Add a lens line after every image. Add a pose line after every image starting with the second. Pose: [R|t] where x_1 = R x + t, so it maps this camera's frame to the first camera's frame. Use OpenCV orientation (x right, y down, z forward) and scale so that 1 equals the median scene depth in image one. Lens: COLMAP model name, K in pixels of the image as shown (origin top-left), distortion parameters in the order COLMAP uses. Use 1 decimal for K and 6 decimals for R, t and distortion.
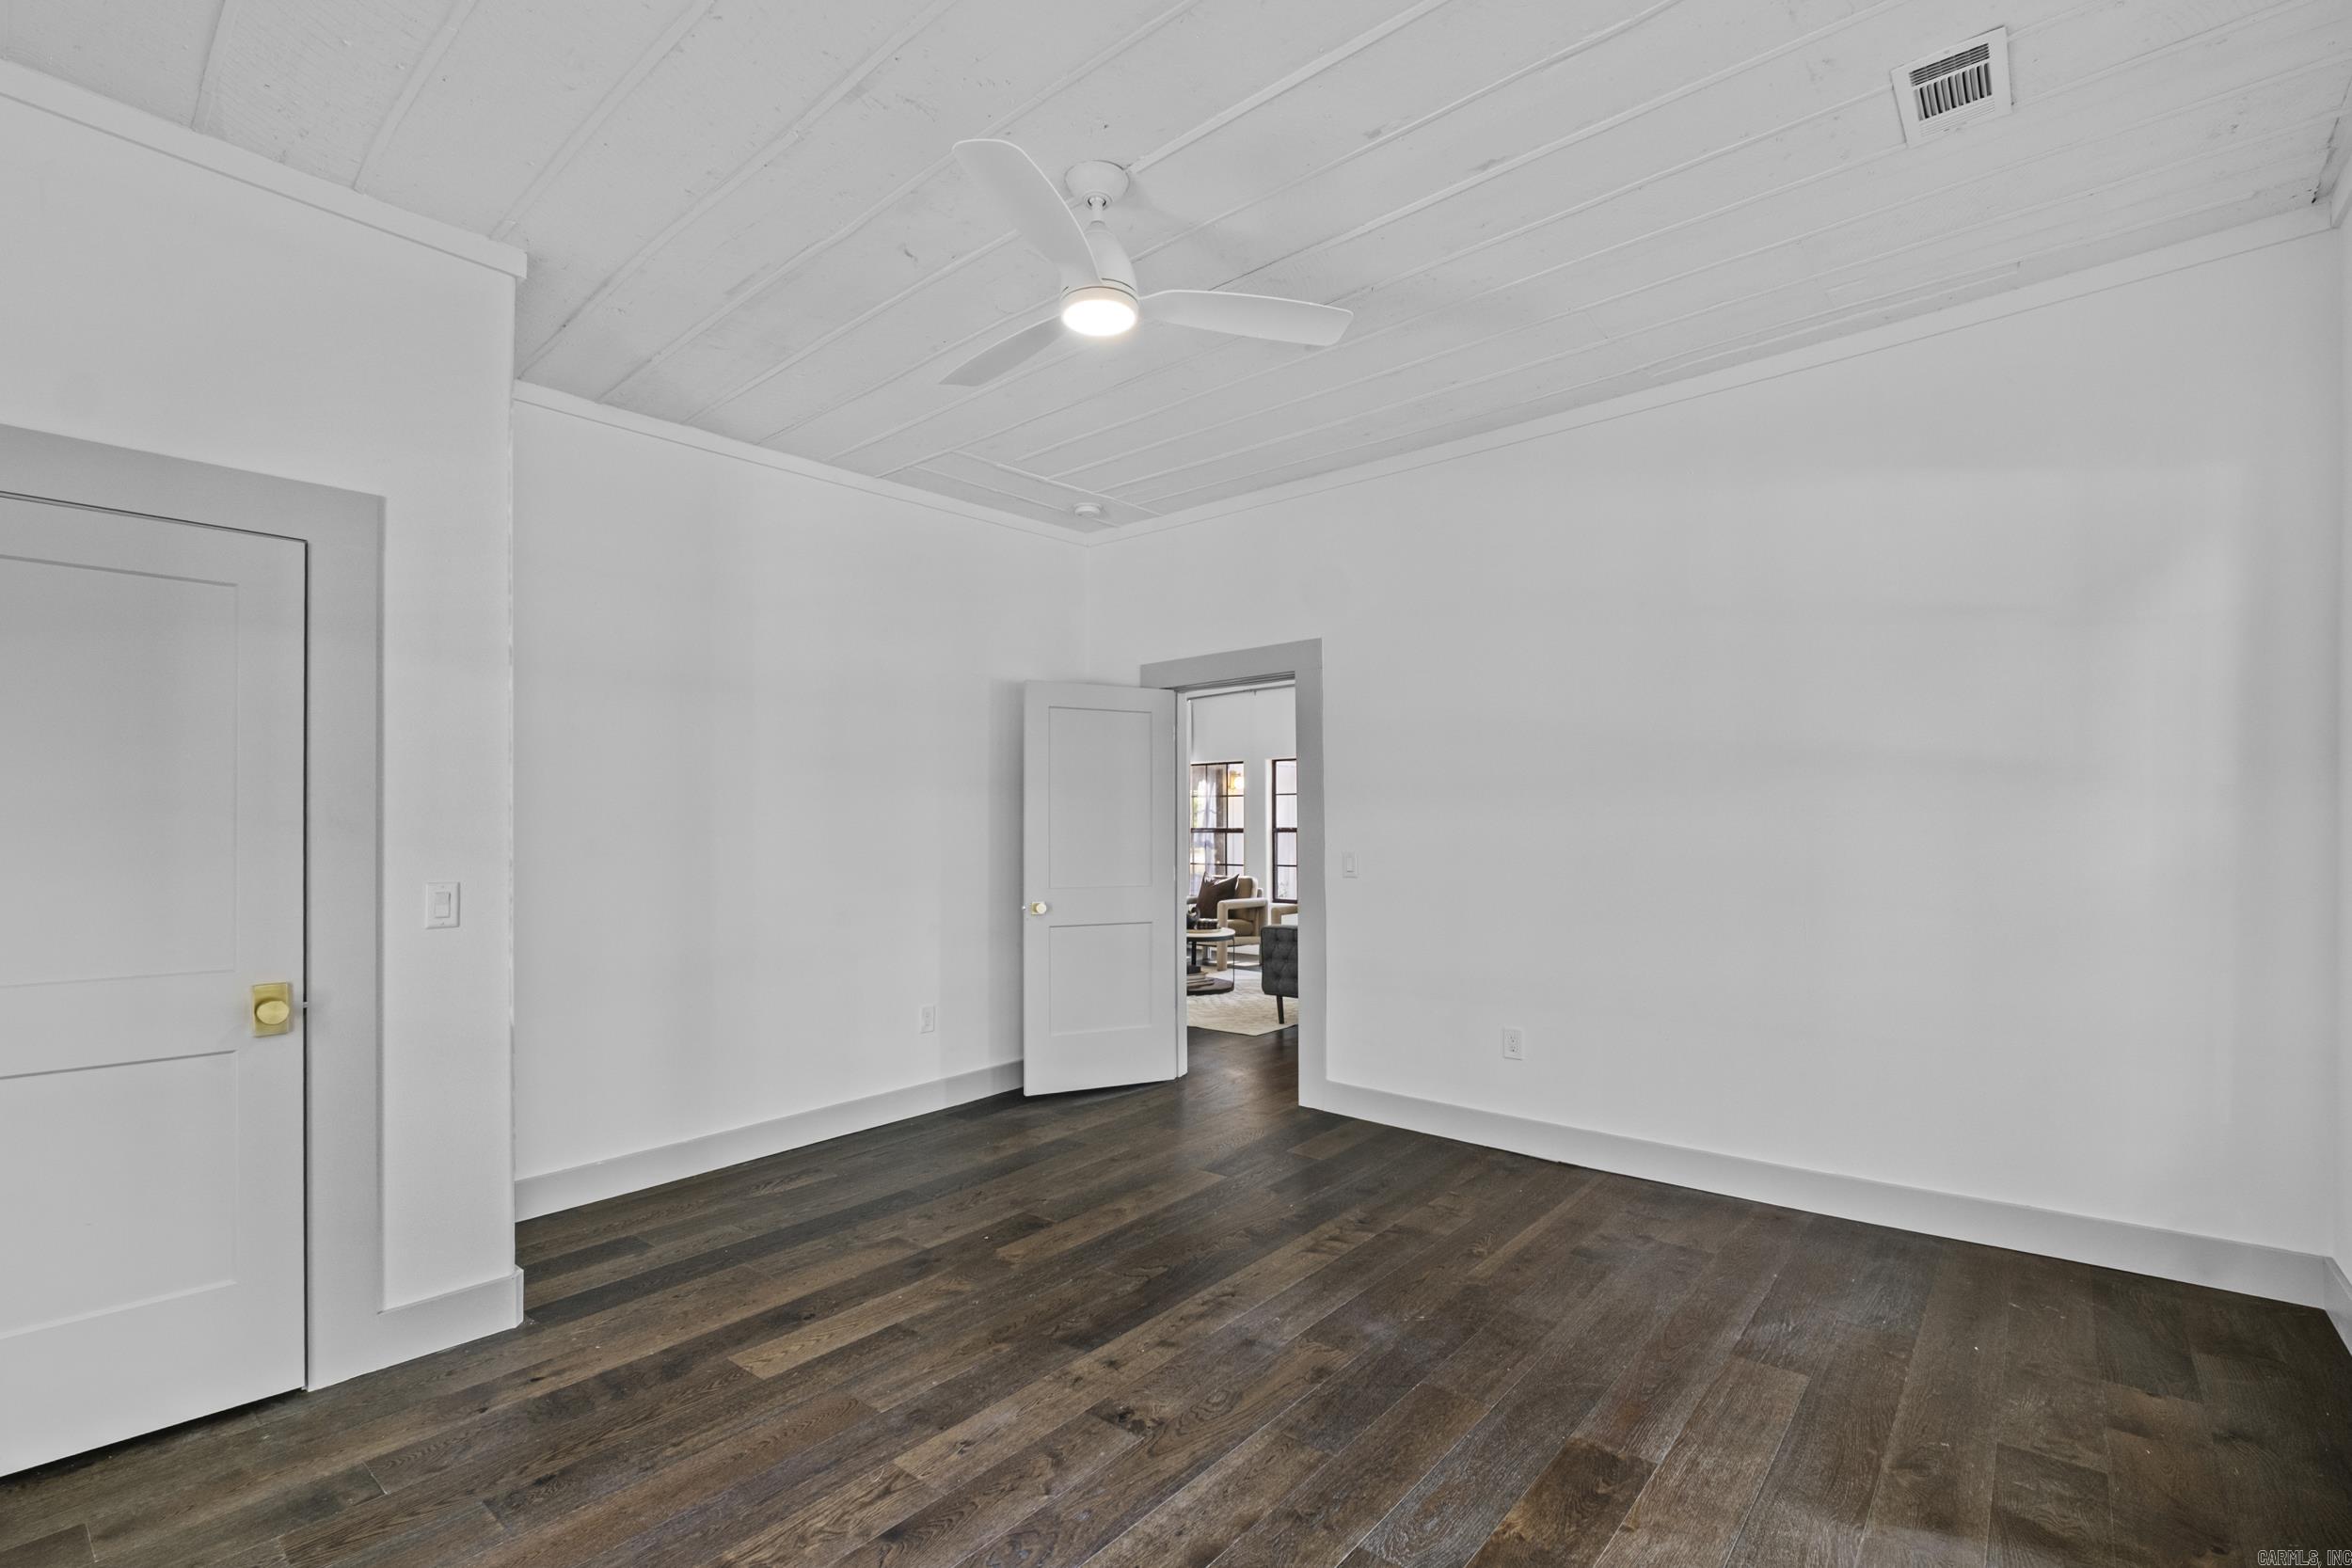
lens RADIAL K [[1044.3, 0, 1174.0], [0, 1044.3, 796.9], [0, 0, 1]] dist [-0.000571, -0.000163]
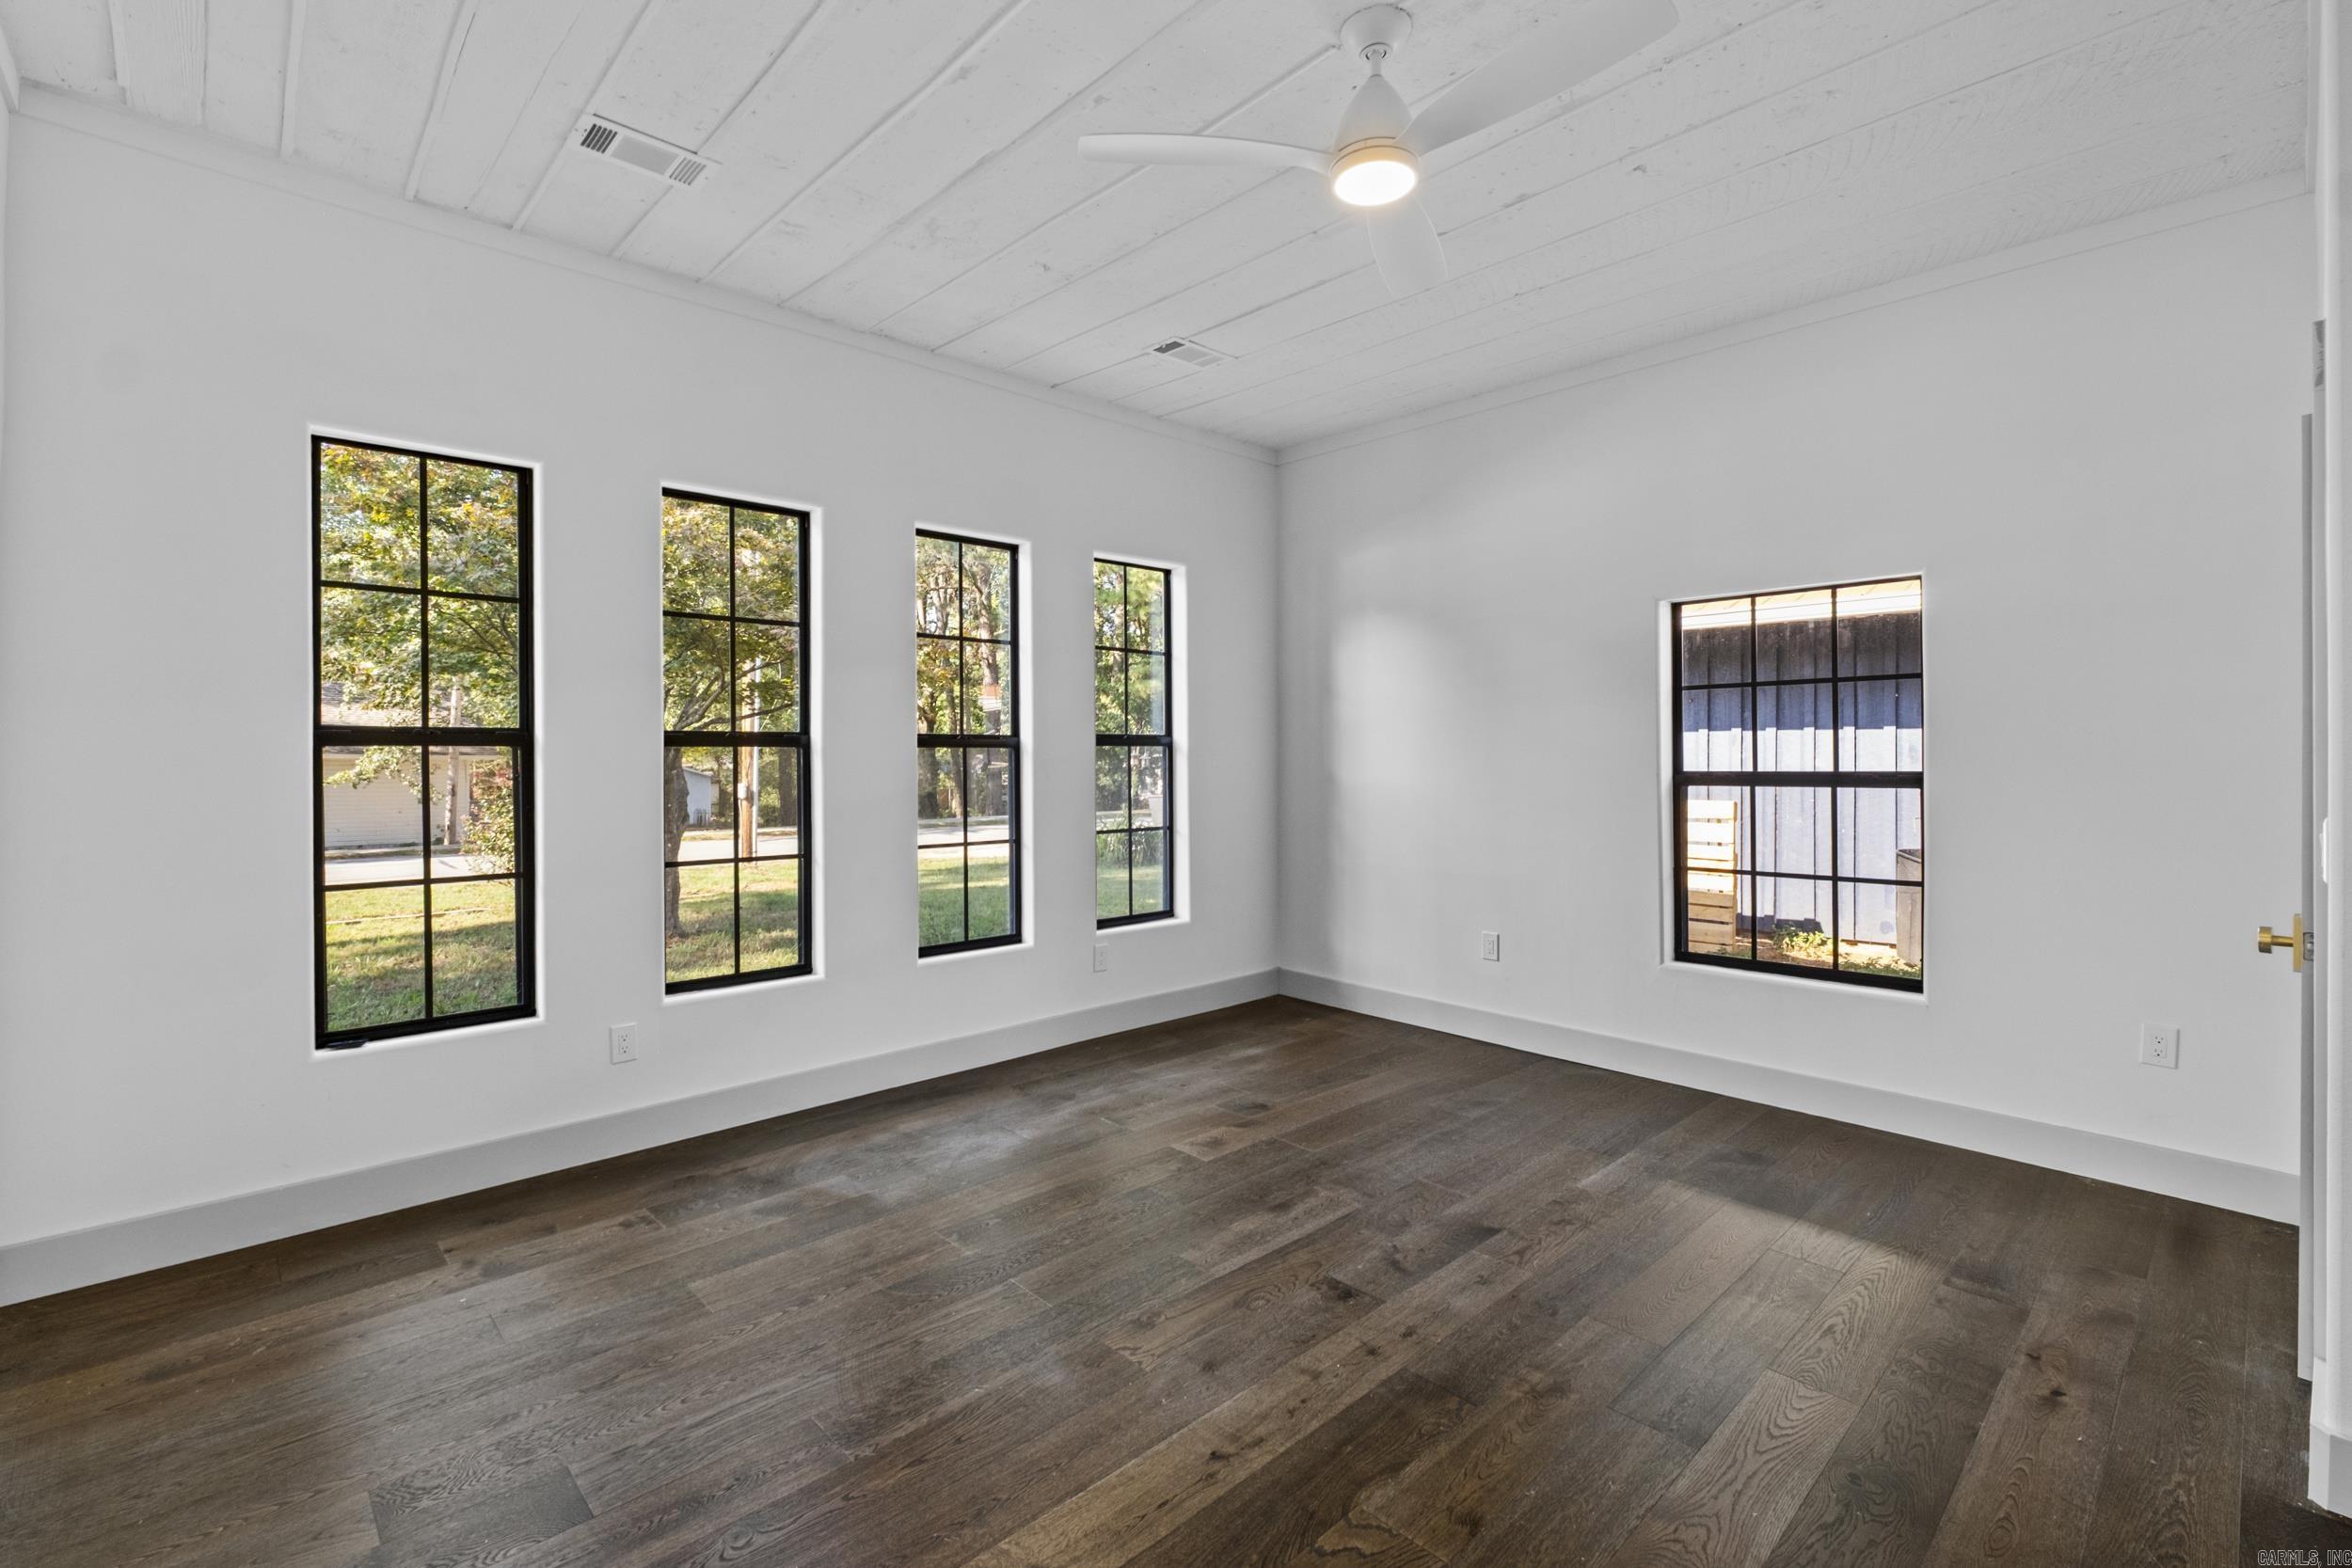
lens RADIAL K [[1044.3, 0, 1178.7], [0, 1044.3, 772.3], [0, 0, 1]] dist [-0.000571, -0.000163]
pose [[-0.994069, 0.007553, 0.108489, 0.003969], [0.006318, 0.999911, -0.011724, 0.057888], [-0.108568, -0.010969, -0.994028, 1.943556]]
